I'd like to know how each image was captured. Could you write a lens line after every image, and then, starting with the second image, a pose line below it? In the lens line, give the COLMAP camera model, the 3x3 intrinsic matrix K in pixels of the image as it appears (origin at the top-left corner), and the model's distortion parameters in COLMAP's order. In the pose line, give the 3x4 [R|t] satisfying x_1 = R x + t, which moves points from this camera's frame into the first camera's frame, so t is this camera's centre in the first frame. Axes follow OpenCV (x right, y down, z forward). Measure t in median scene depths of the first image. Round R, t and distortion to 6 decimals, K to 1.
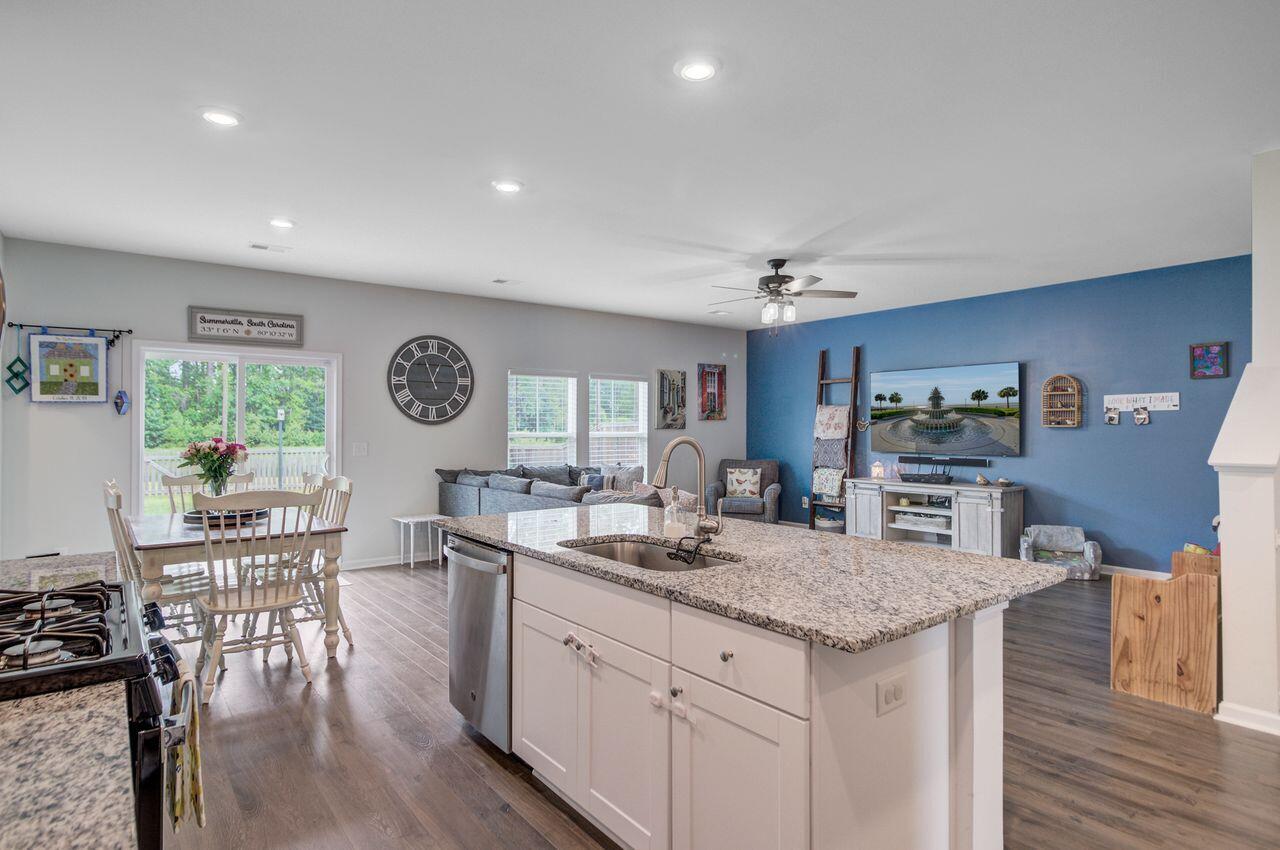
lens RADIAL K [[700.7, 0, 641.1], [0, 700.7, 439.9], [0, 0, 1]] dist [0.046810, -0.043778]
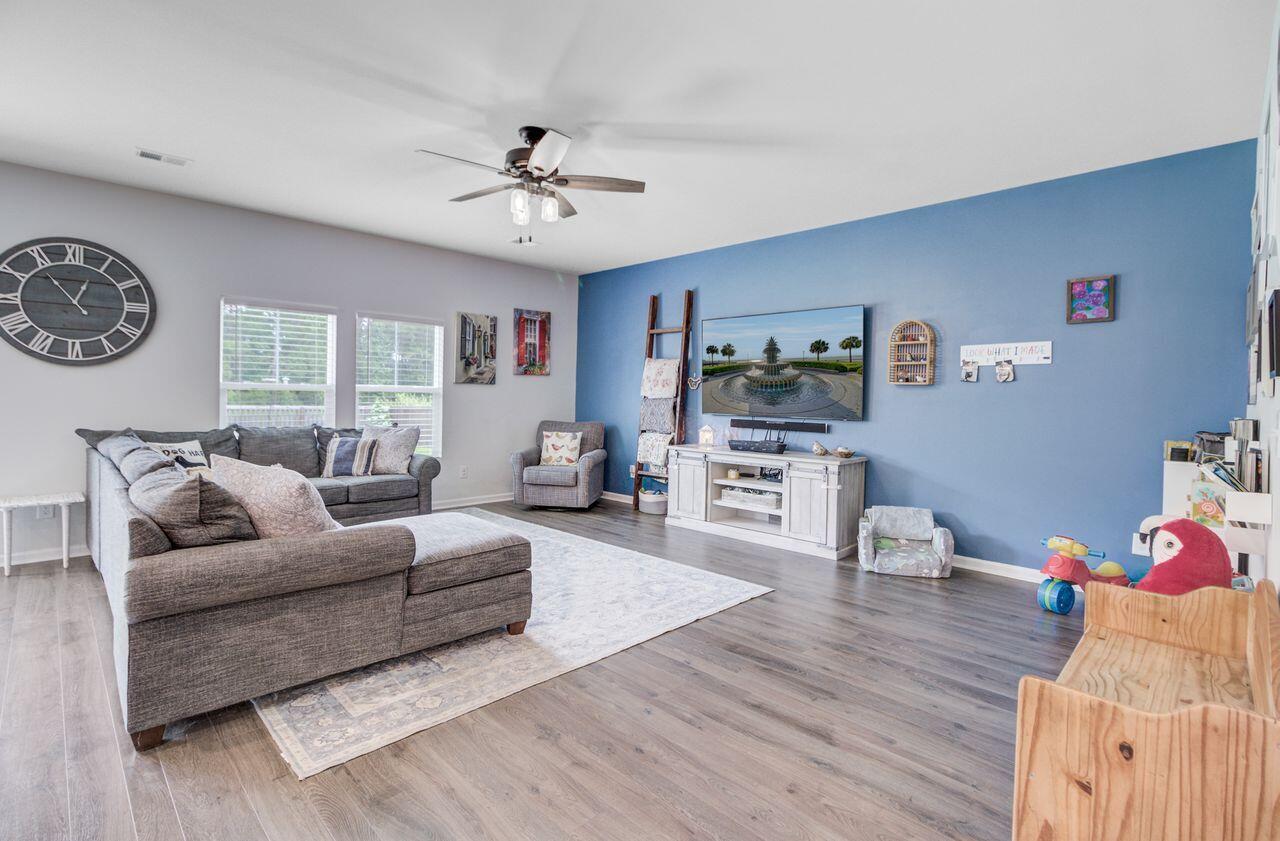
lens RADIAL K [[604.8, 0, 640.0], [0, 604.8, 420.5], [0, 0, 1]] dist [-0.000919, 0.000289]
pose [[0.992283, 0.011868, 0.123423, 0.175940], [-0.014898, 0.999609, 0.023663, 0.009495], [-0.123093, -0.025319, 0.992072, 0.306211]]
